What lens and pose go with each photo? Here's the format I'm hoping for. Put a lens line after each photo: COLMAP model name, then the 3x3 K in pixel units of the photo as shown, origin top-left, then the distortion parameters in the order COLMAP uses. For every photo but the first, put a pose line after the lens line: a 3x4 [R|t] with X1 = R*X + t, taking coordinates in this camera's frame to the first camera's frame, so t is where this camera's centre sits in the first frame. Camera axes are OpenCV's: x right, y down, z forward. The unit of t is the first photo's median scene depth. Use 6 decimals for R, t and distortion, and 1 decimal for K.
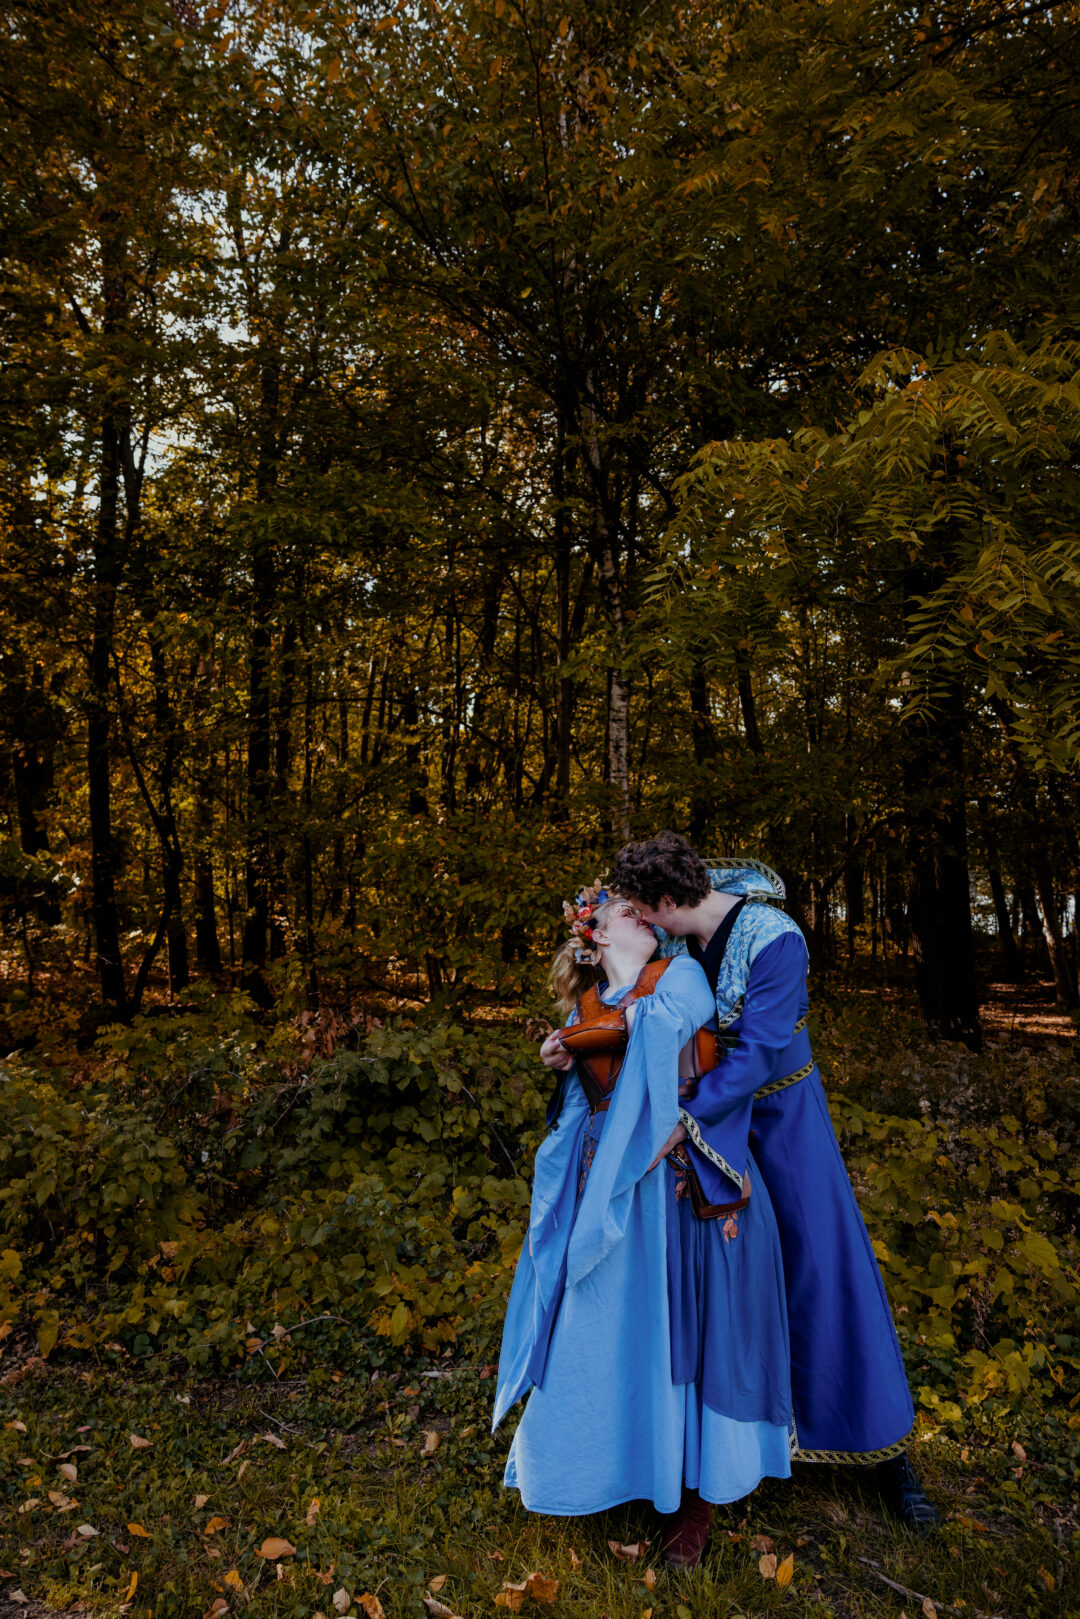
lens RADIAL K [[1077.0, 0, 540.0], [0, 1077.0, 809.5], [0, 0, 1]] dist [0.005216, 0.002149]
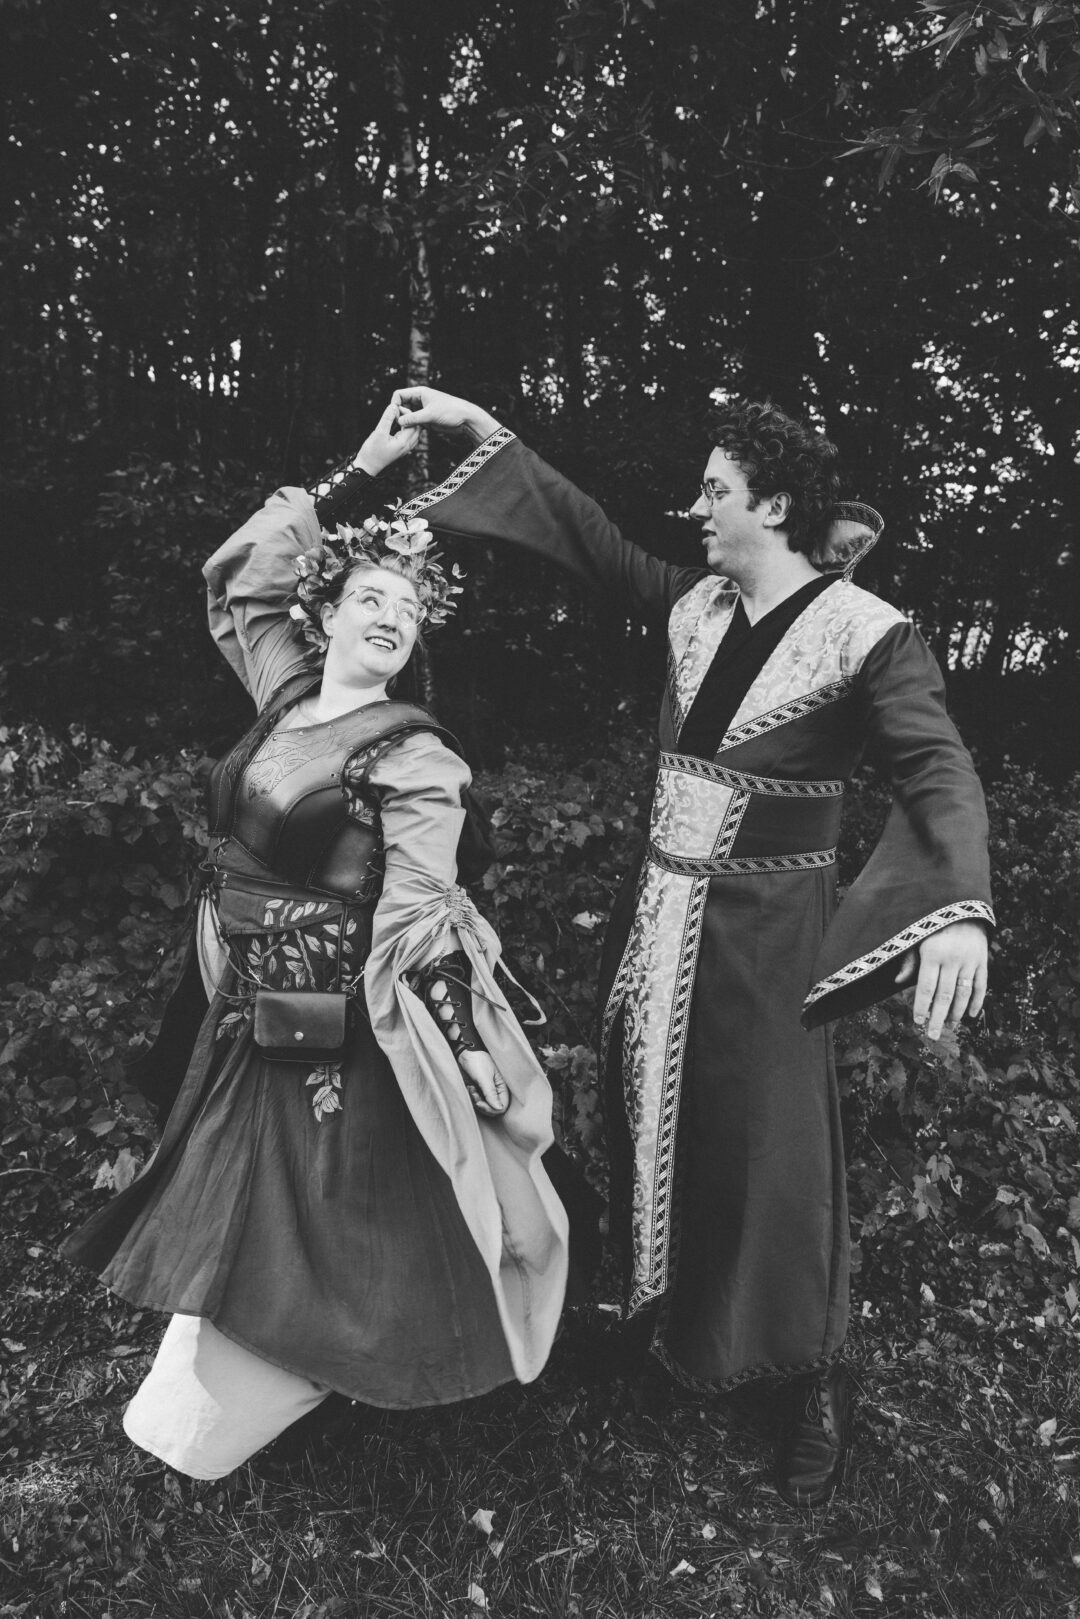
lens RADIAL K [[1077.0, 0, 540.0], [0, 1077.0, 809.5], [0, 0, 1]] dist [0.005216, 0.002149]
pose [[0.980133, -0.003350, 0.198311, -0.001195], [-0.050464, 0.962741, 0.265675, 0.034734], [-0.191812, -0.270405, 0.943446, 0.318225]]
